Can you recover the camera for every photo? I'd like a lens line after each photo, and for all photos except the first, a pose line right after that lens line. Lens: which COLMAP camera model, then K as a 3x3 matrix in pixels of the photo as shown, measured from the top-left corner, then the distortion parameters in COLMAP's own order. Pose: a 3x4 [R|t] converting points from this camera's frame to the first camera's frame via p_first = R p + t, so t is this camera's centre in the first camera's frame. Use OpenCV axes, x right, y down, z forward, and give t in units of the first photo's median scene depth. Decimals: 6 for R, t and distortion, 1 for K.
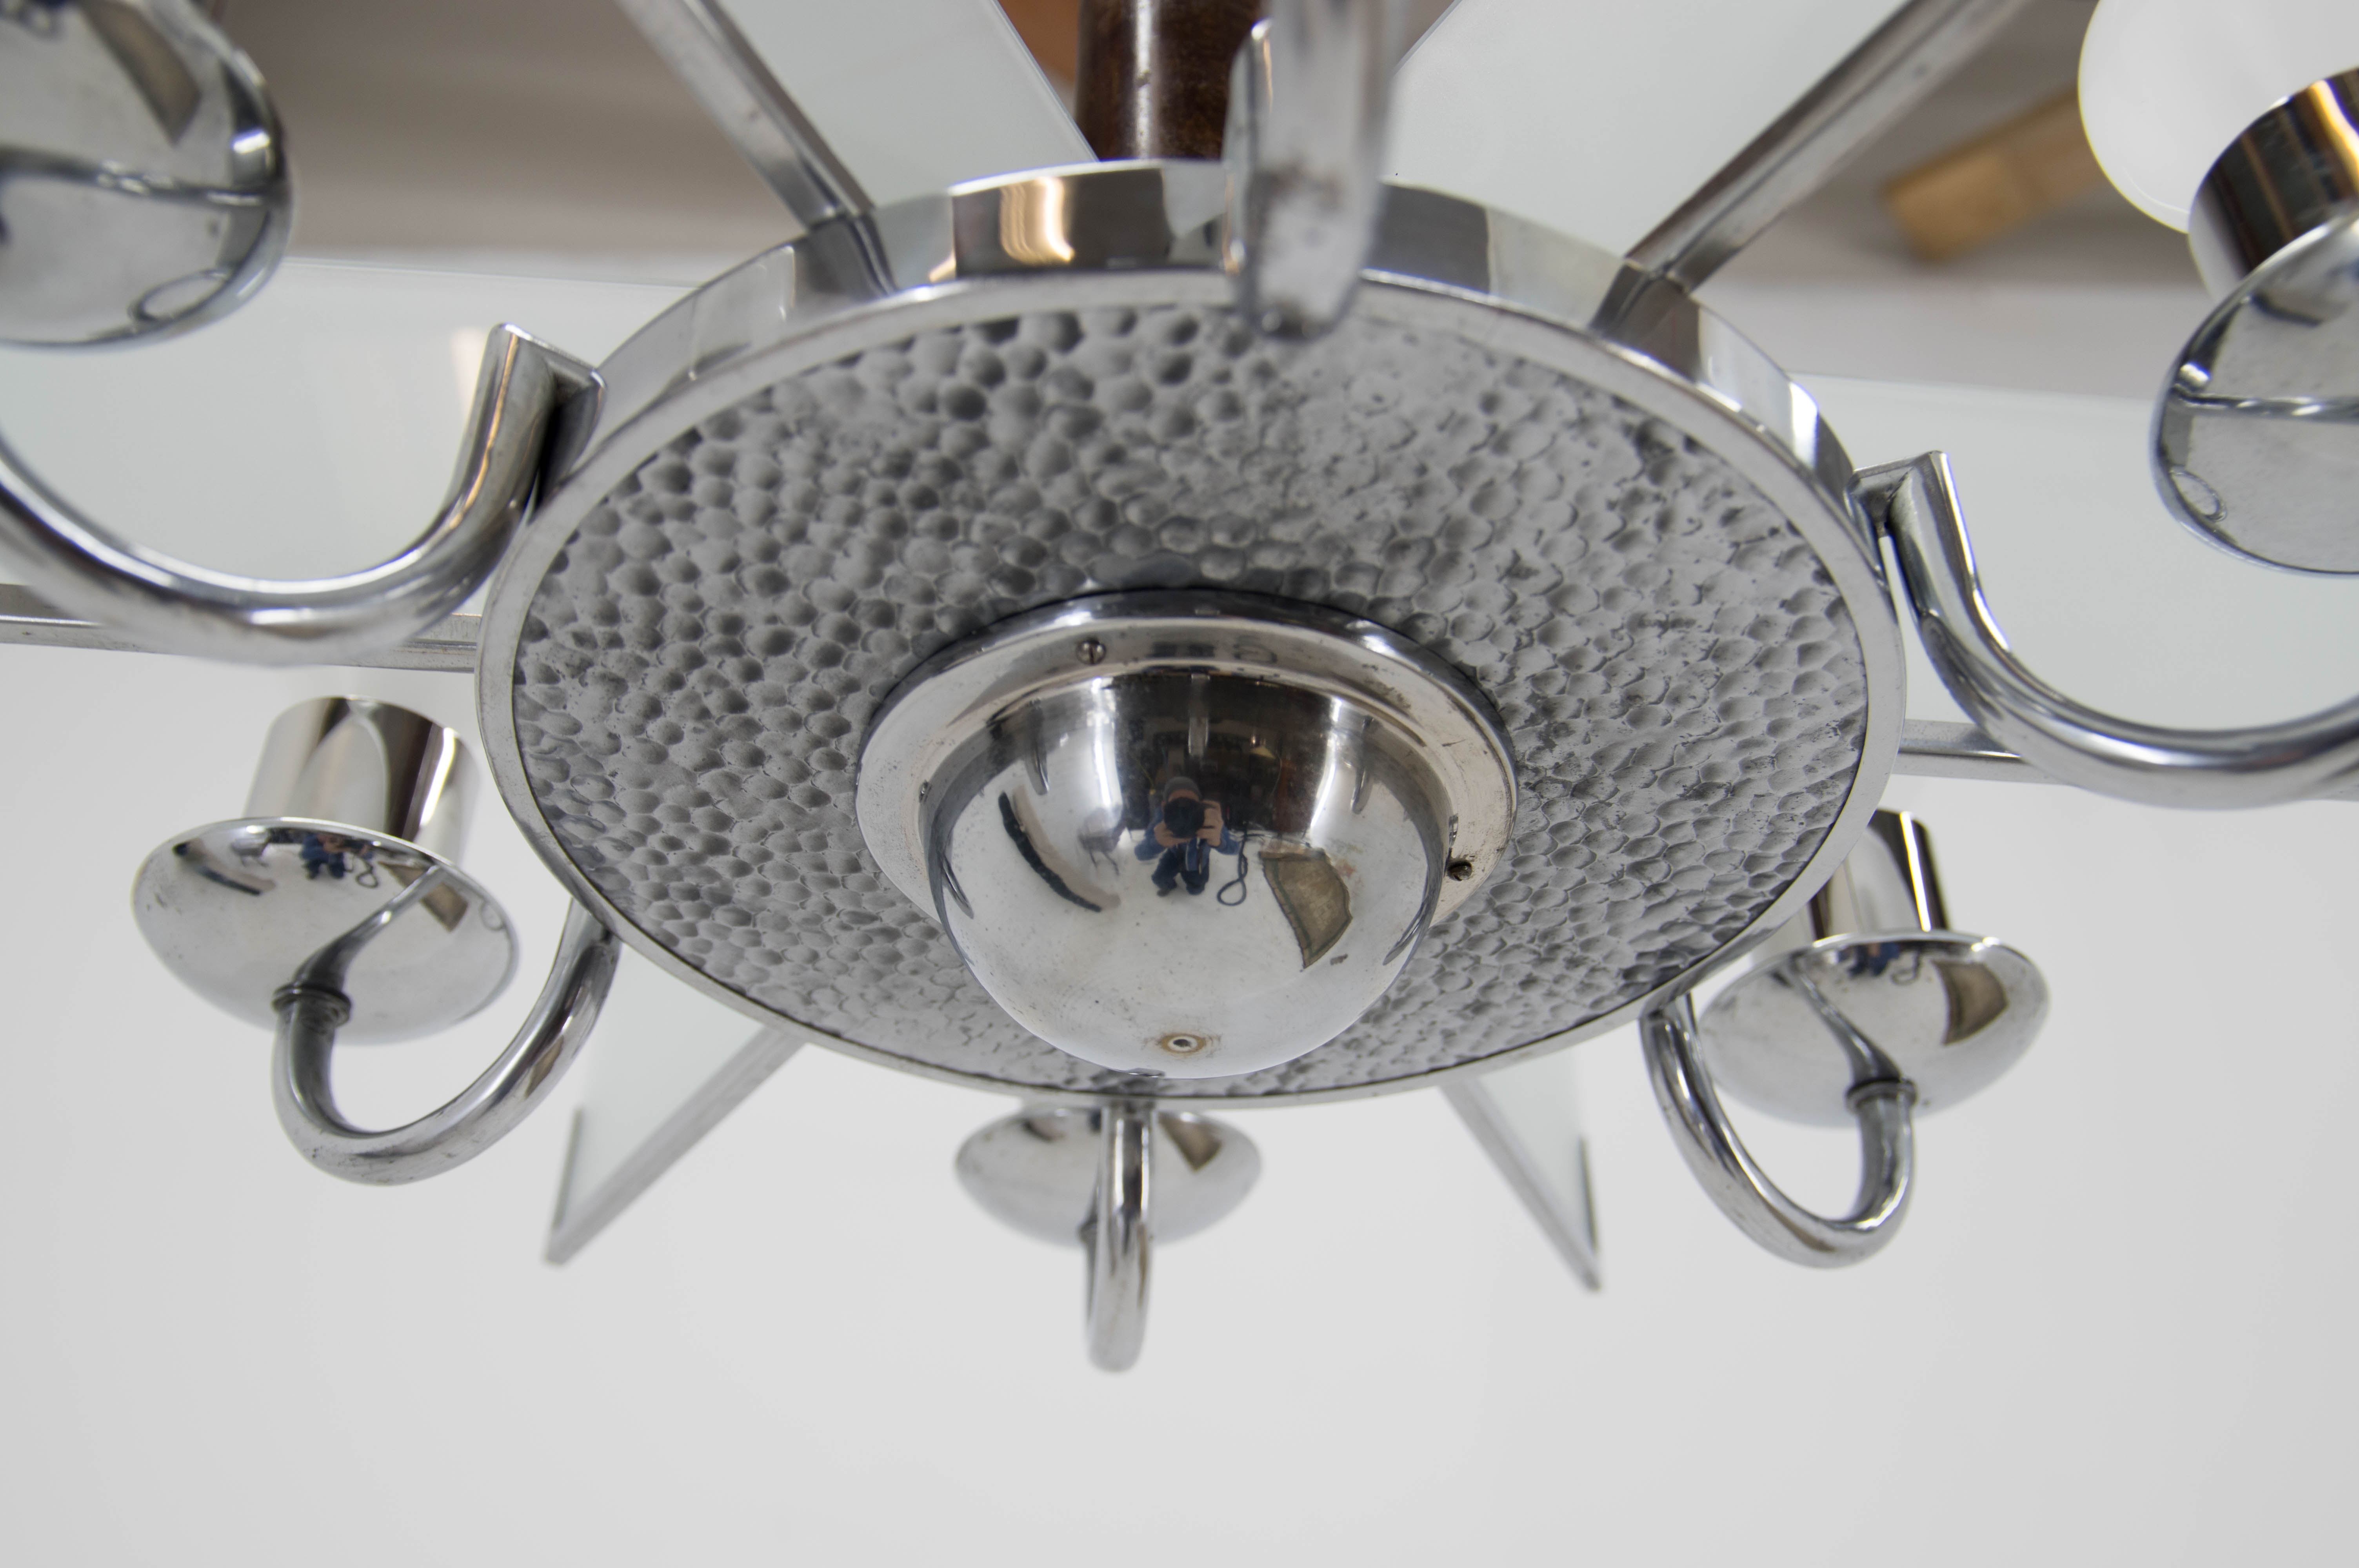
lens RADIAL K [[2181.6, 0, 1234.4], [0, 2181.6, 746.2], [0, 0, 1]] dist [-0.049670, 0.000000]
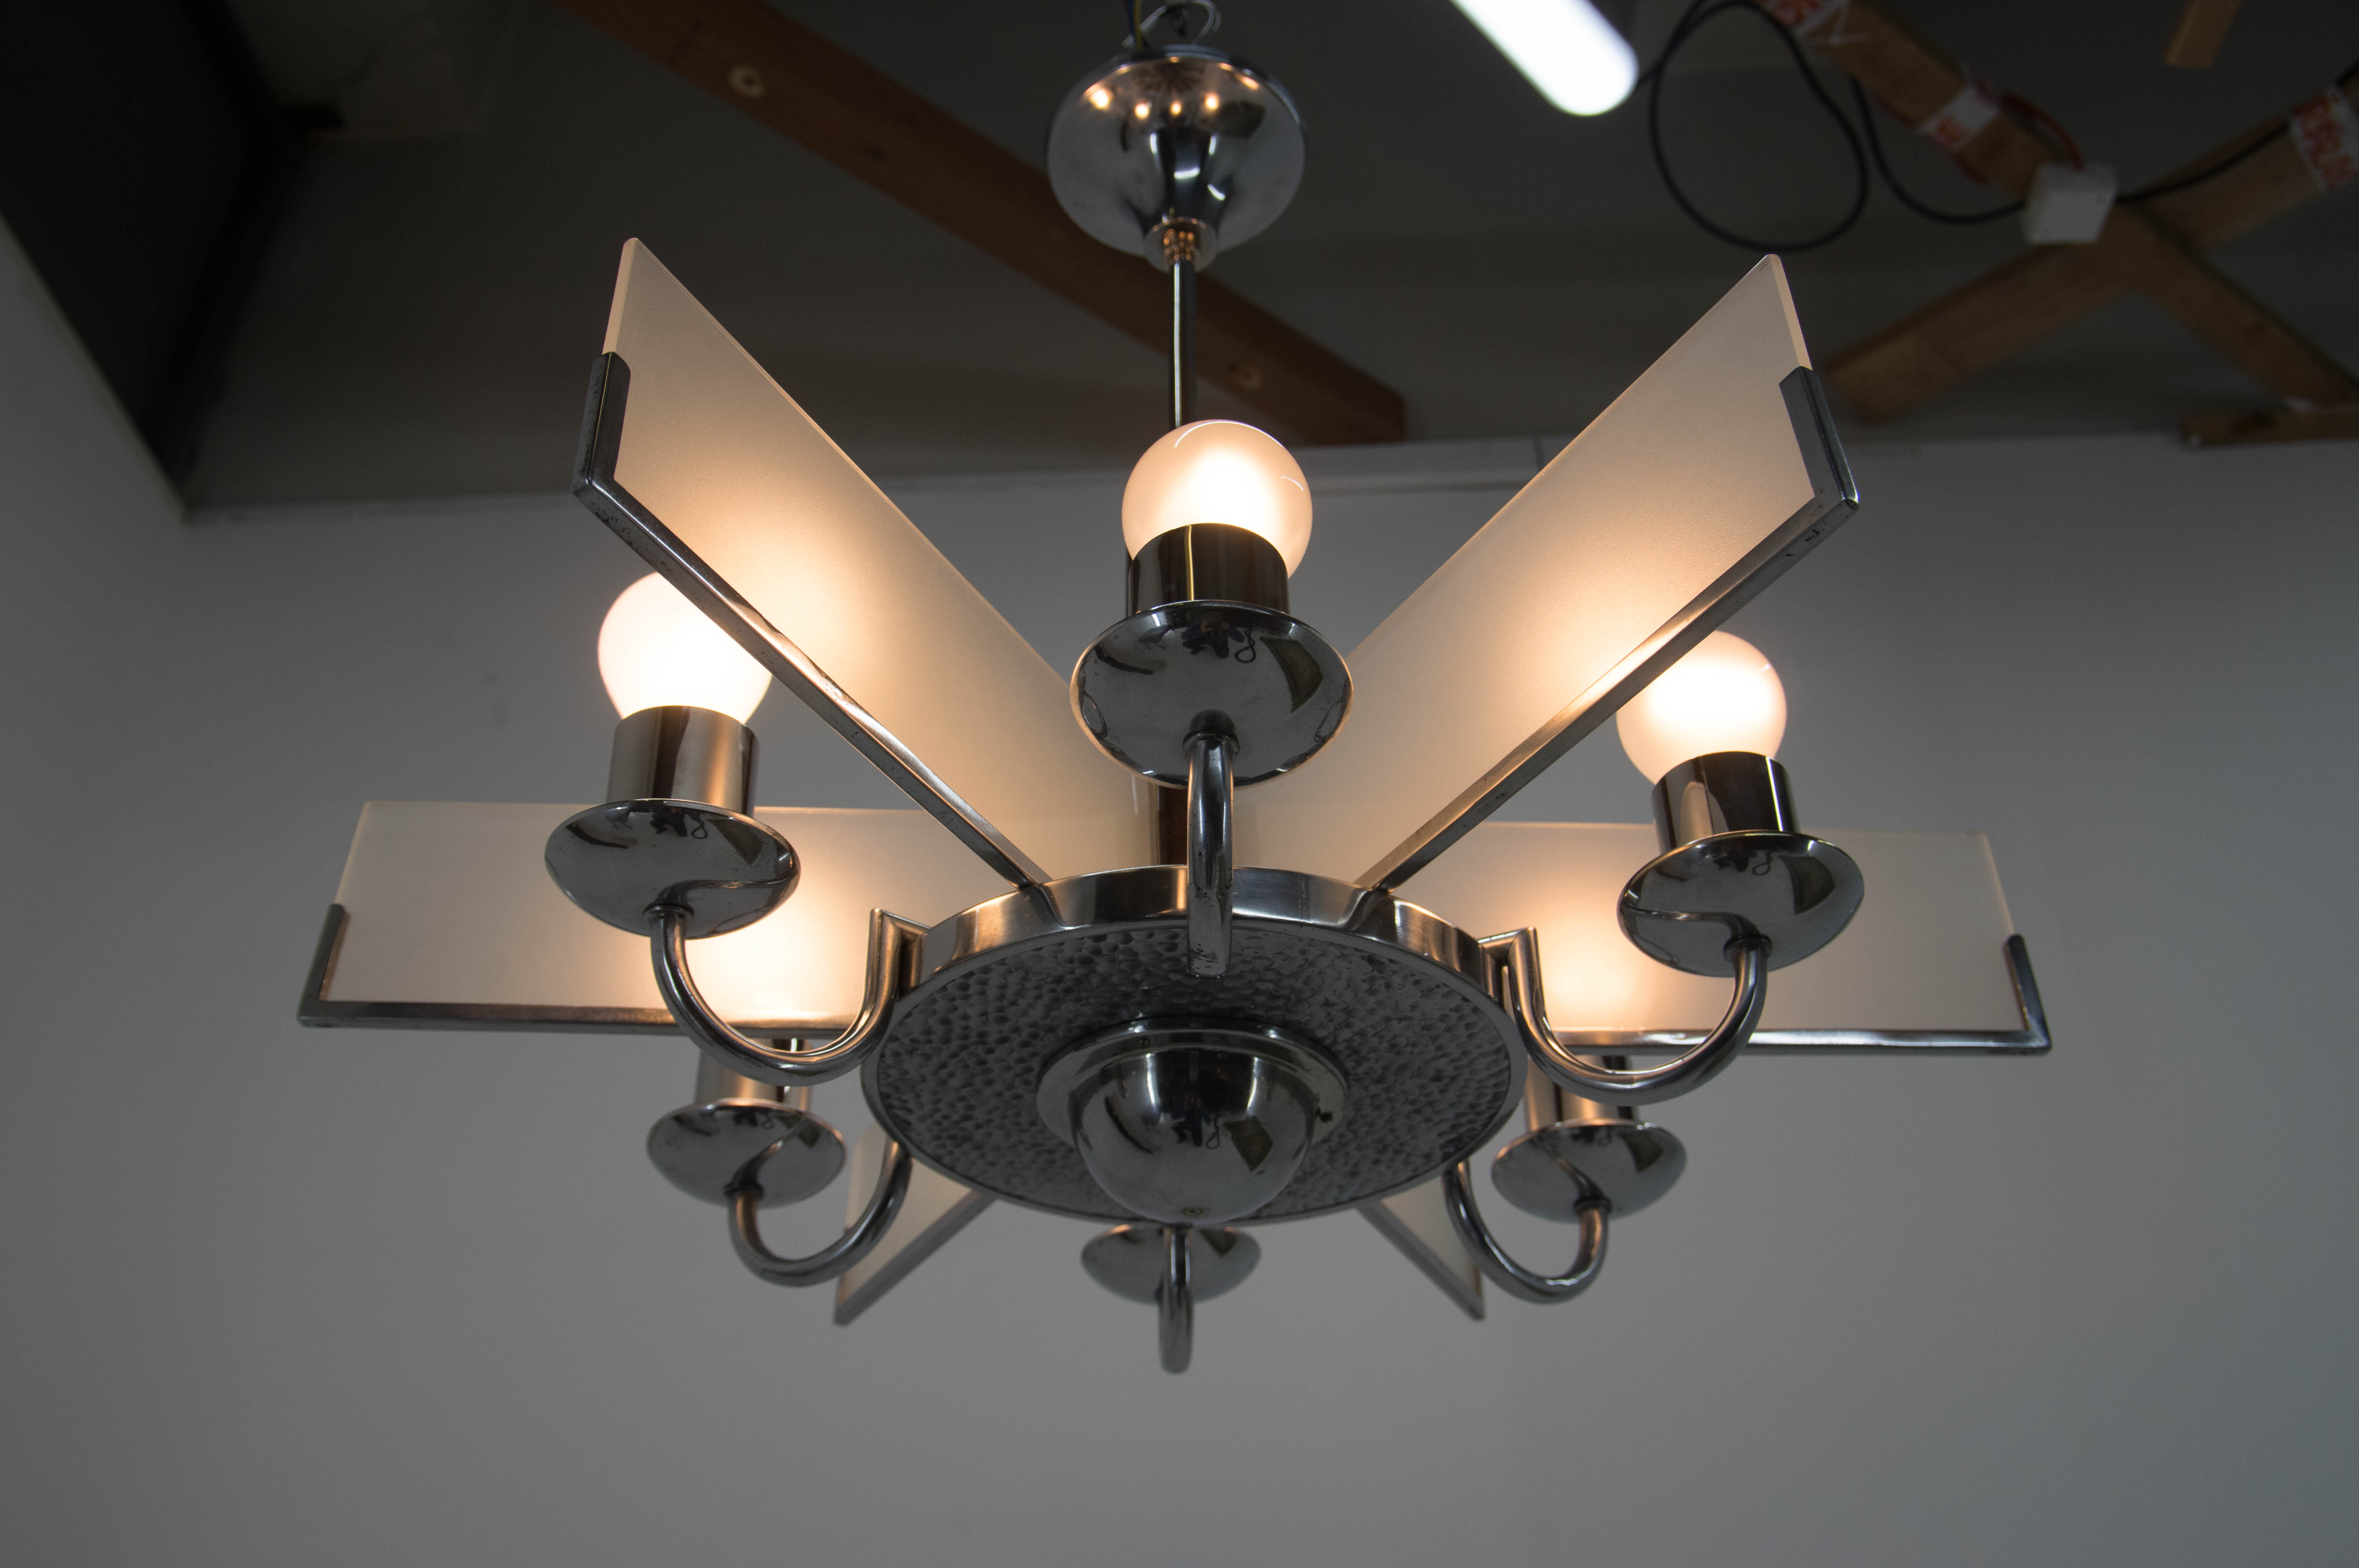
lens RADIAL K [[2156.9, 0, 1189.3], [0, 2156.9, 780.2], [0, 0, 1]] dist [-0.050062, 0.000000]
pose [[0.997587, -0.044721, -0.053110, 0.104855], [0.044425, 0.998990, -0.006740, -0.277690], [0.053358, 0.004364, 0.998566, -1.139256]]
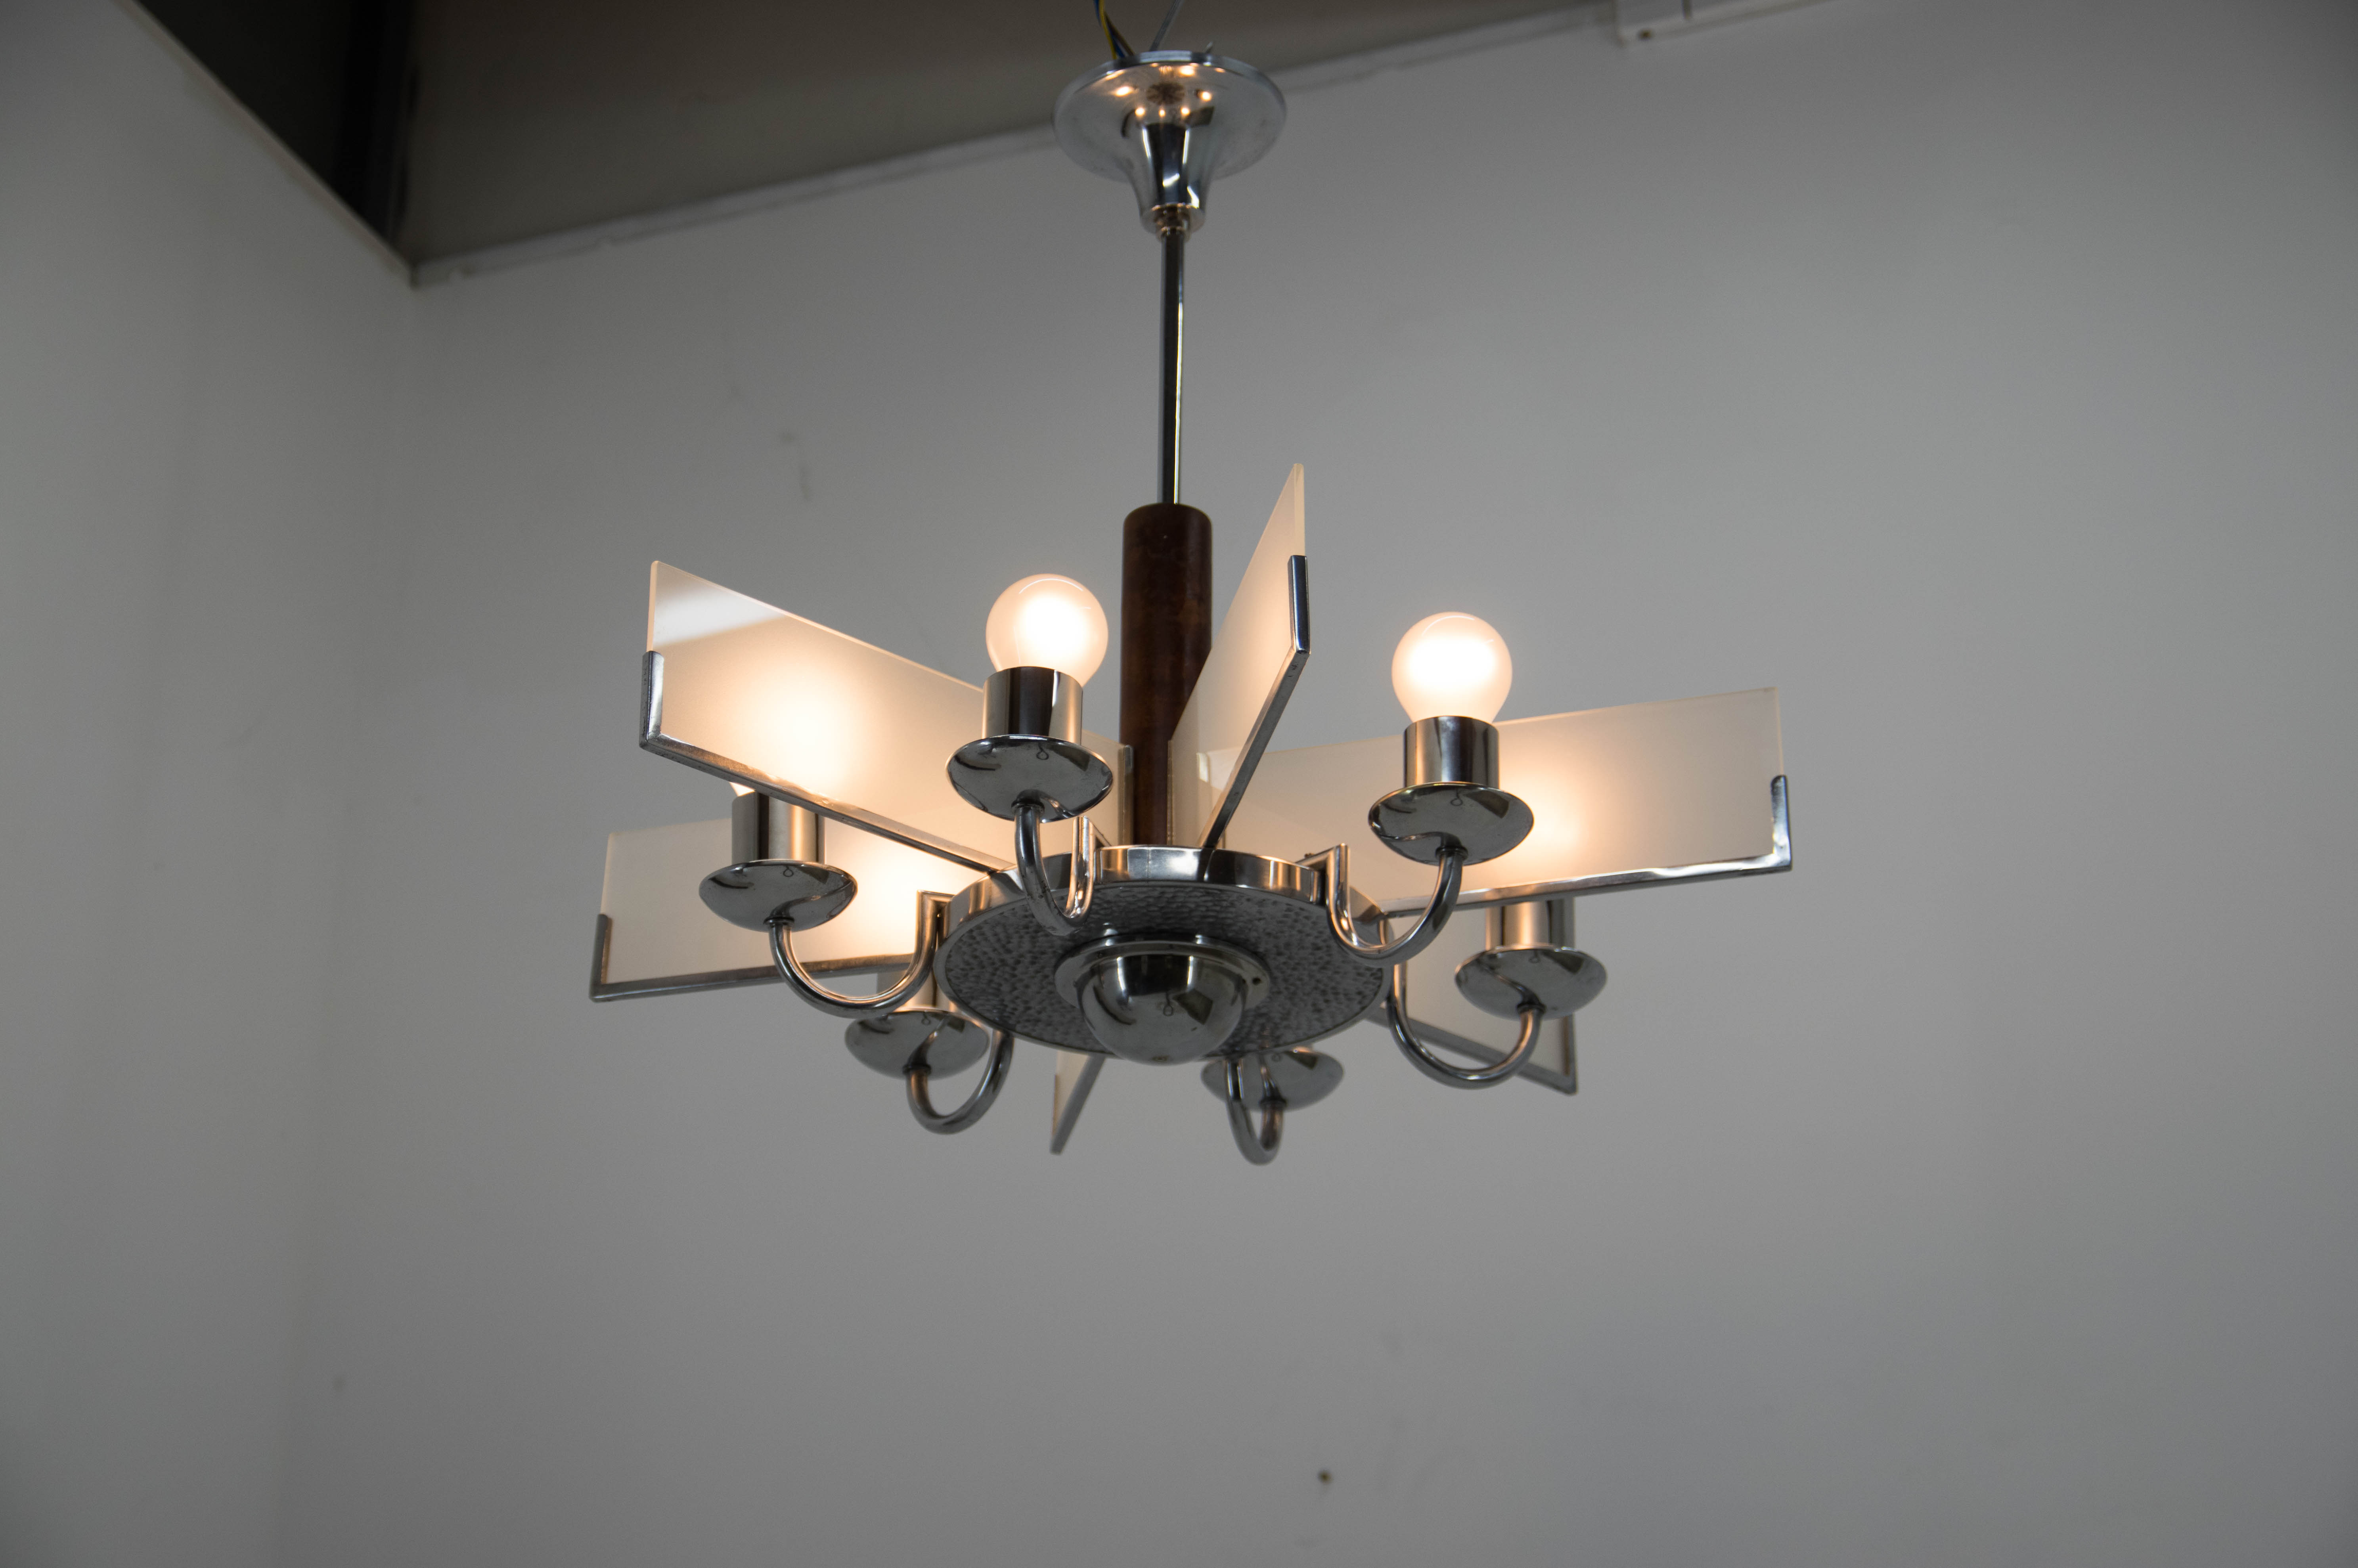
lens RADIAL K [[4202.4, 0, 1300.1], [0, 4202.4, 774.3], [0, 0, 1]] dist [0.226266, 0.000000]
pose [[0.929396, -0.163277, -0.331003, 2.301152], [0.212169, 0.970184, 0.117160, -0.957566], [0.302005, -0.179117, 0.936328, -4.708285]]
